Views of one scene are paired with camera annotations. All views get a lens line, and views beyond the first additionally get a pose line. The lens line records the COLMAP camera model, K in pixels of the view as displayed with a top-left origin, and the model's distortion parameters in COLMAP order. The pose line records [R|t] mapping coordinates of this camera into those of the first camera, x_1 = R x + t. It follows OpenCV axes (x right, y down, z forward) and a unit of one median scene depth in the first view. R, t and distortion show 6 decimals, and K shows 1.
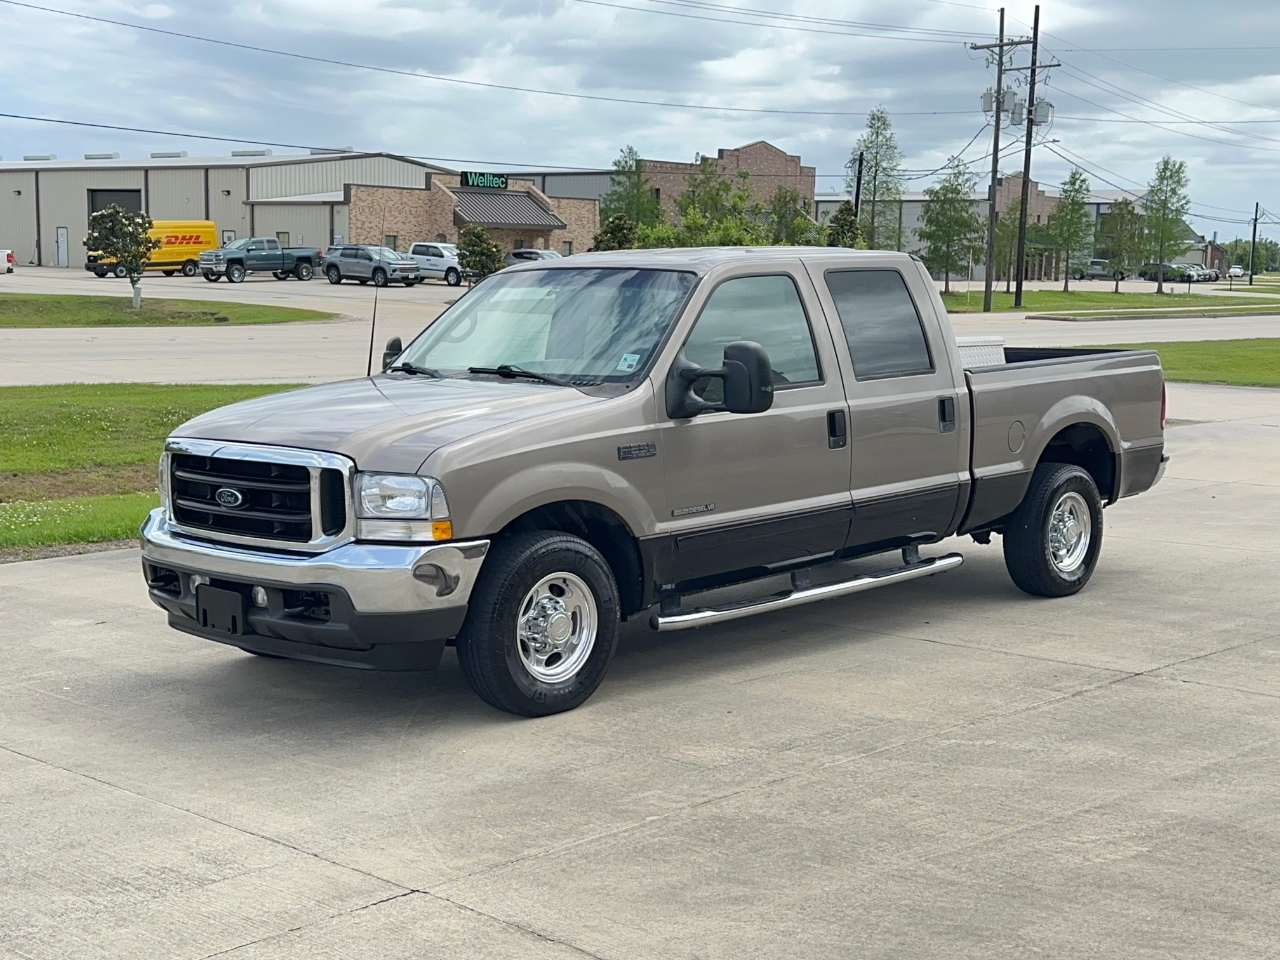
lens RADIAL K [[1768.4, 0, 633.0], [0, 1768.4, 483.0], [0, 0, 1]] dist [0.209597, -0.476573]
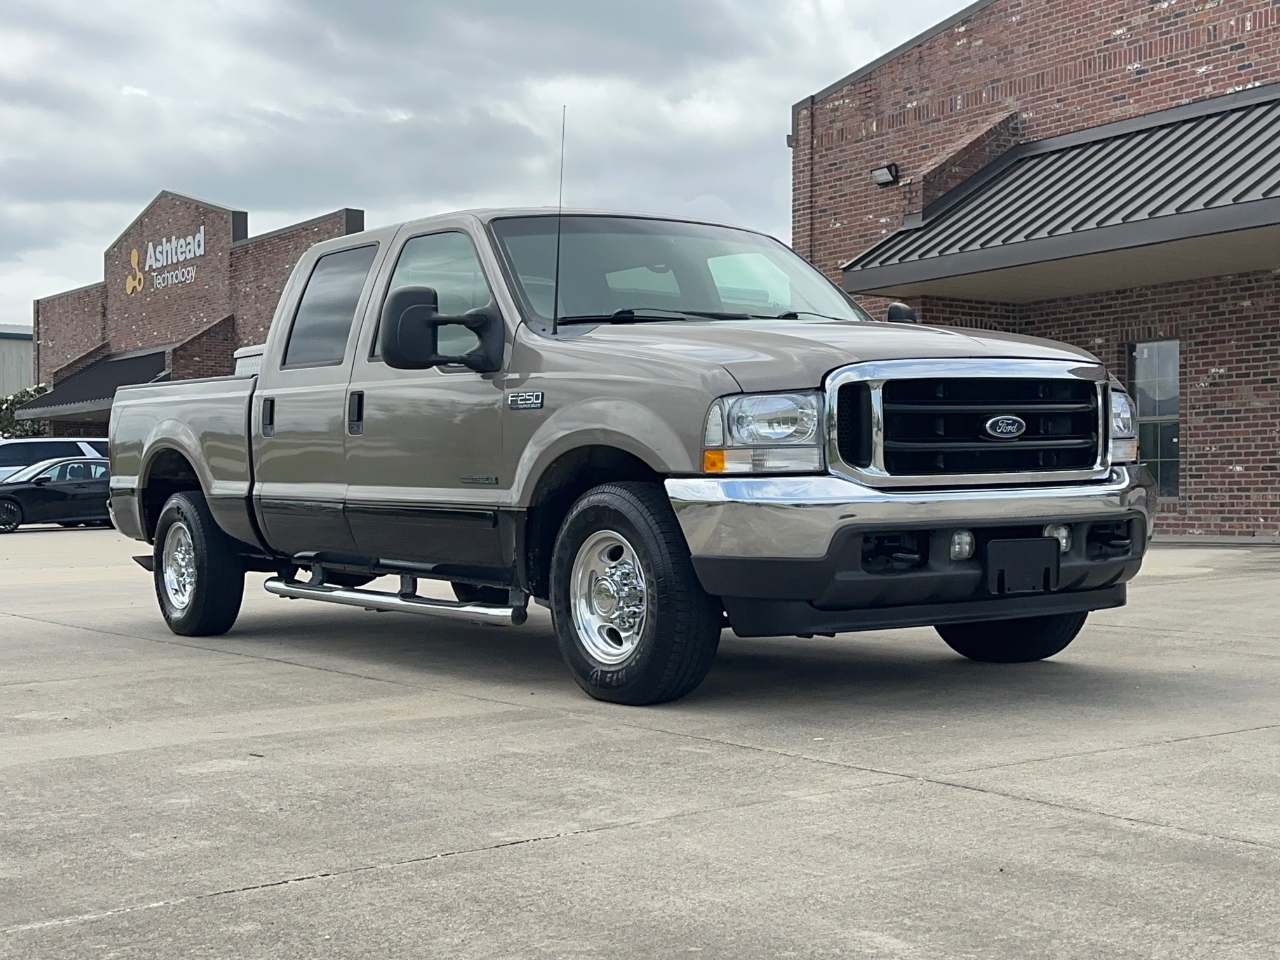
lens RADIAL K [[1768.6, 0, 634.8], [0, 1768.6, 486.4], [0, 0, 1]] dist [0.209506, -0.465724]
pose [[0.199269, -0.004580, 0.979934, -0.938486], [0.125504, 0.991873, -0.020886, 0.027442], [-0.971875, 0.127148, 0.198225, 0.900949]]
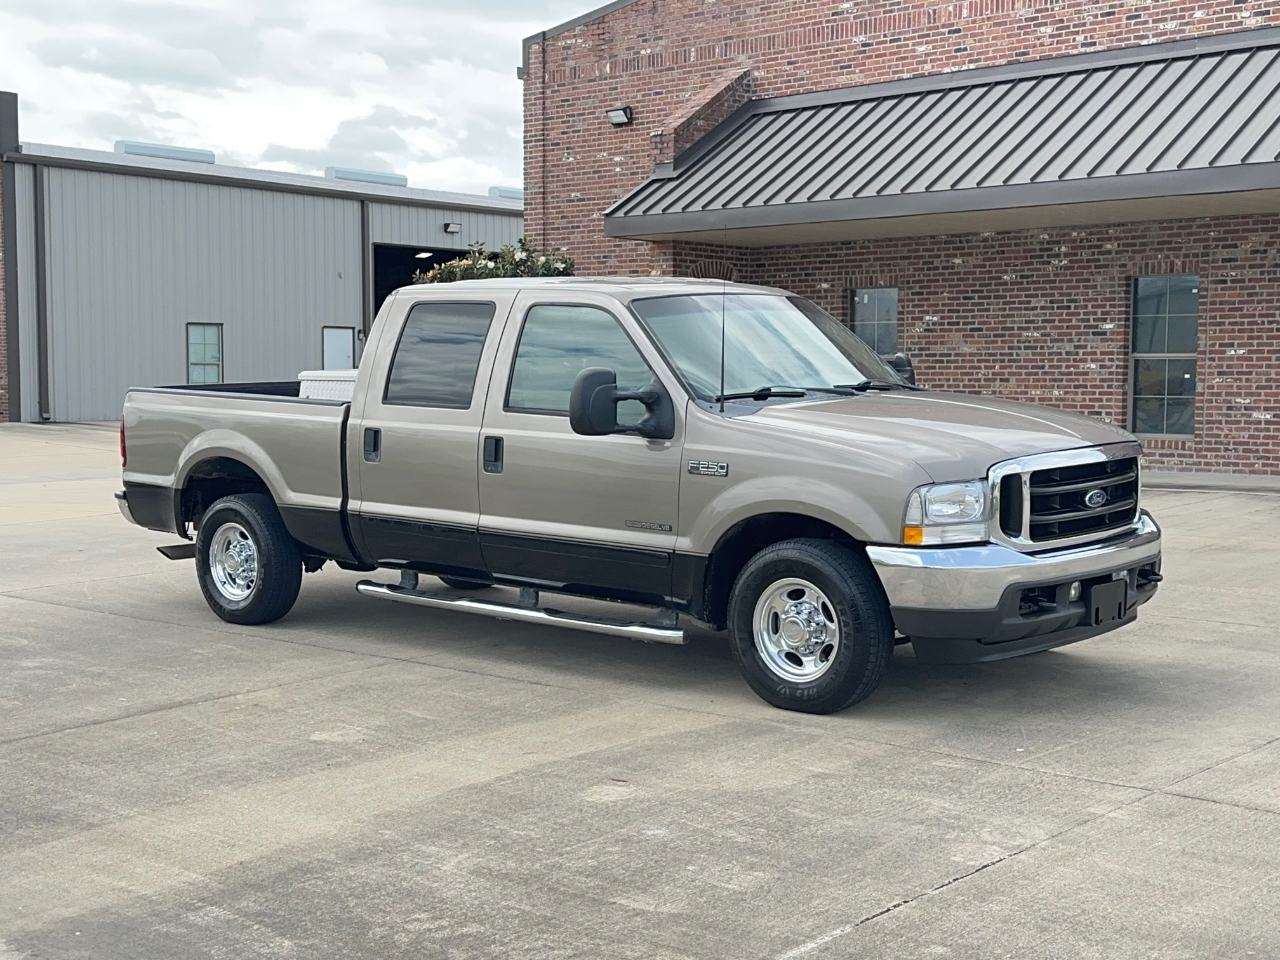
lens RADIAL K [[1770.0, 0, 638.4], [0, 1770.0, 487.0], [0, 0, 1]] dist [0.204741, -0.434203]
pose [[-0.045077, -0.081594, 0.995646, -1.151490], [0.120219, 0.988973, 0.086490, -0.111993], [-0.991724, 0.123594, -0.034771, 1.172355]]
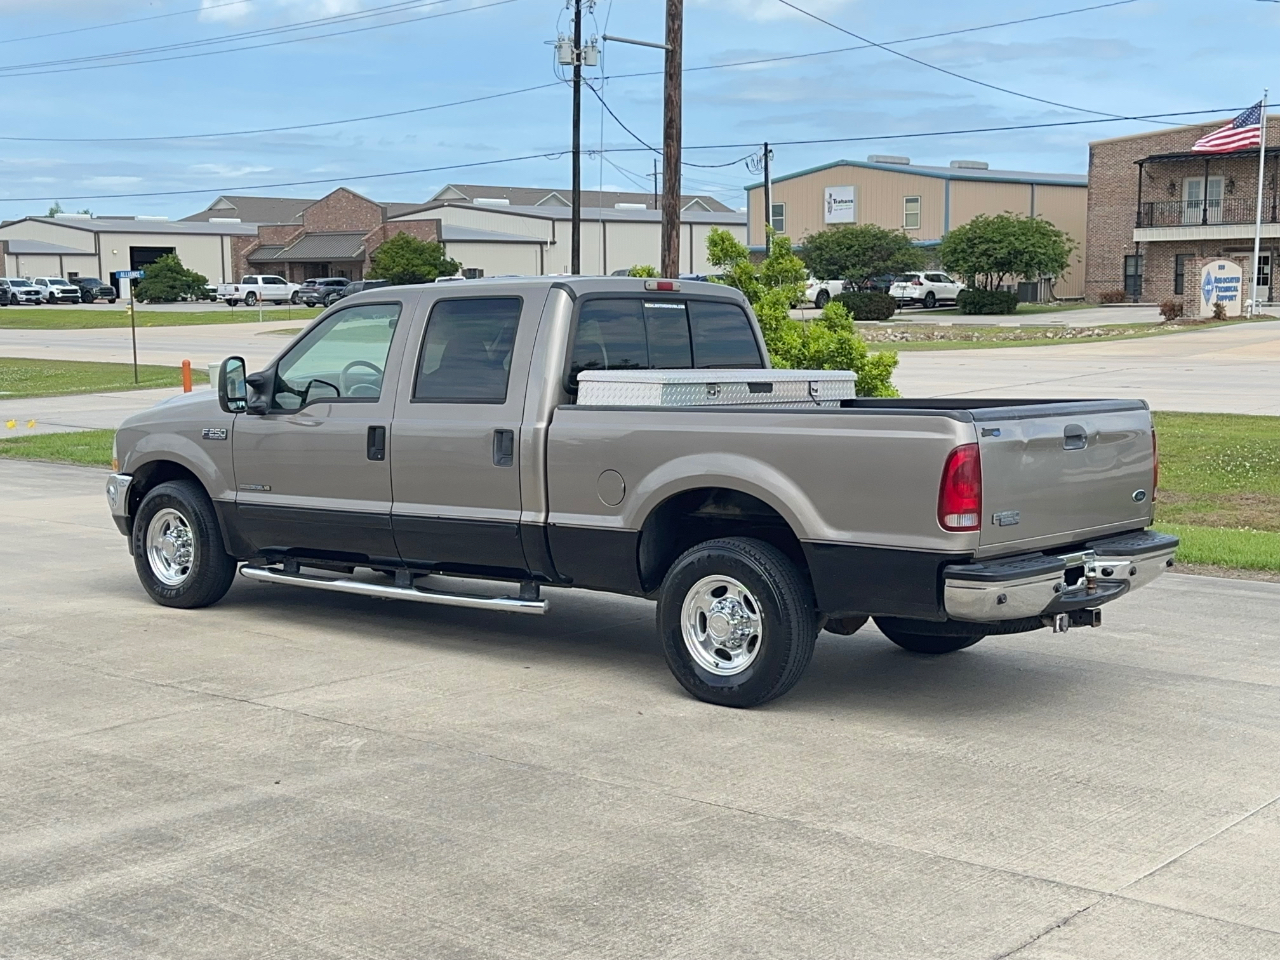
lens RADIAL K [[1768.4, 0, 633.0], [0, 1768.4, 483.0], [0, 0, 1]] dist [0.209597, -0.476573]
pose [[0.103396, 0.092993, -0.990284, 1.277278], [-0.114213, 0.990144, 0.081055, -0.118431], [0.988061, 0.104723, 0.112998, 1.079040]]
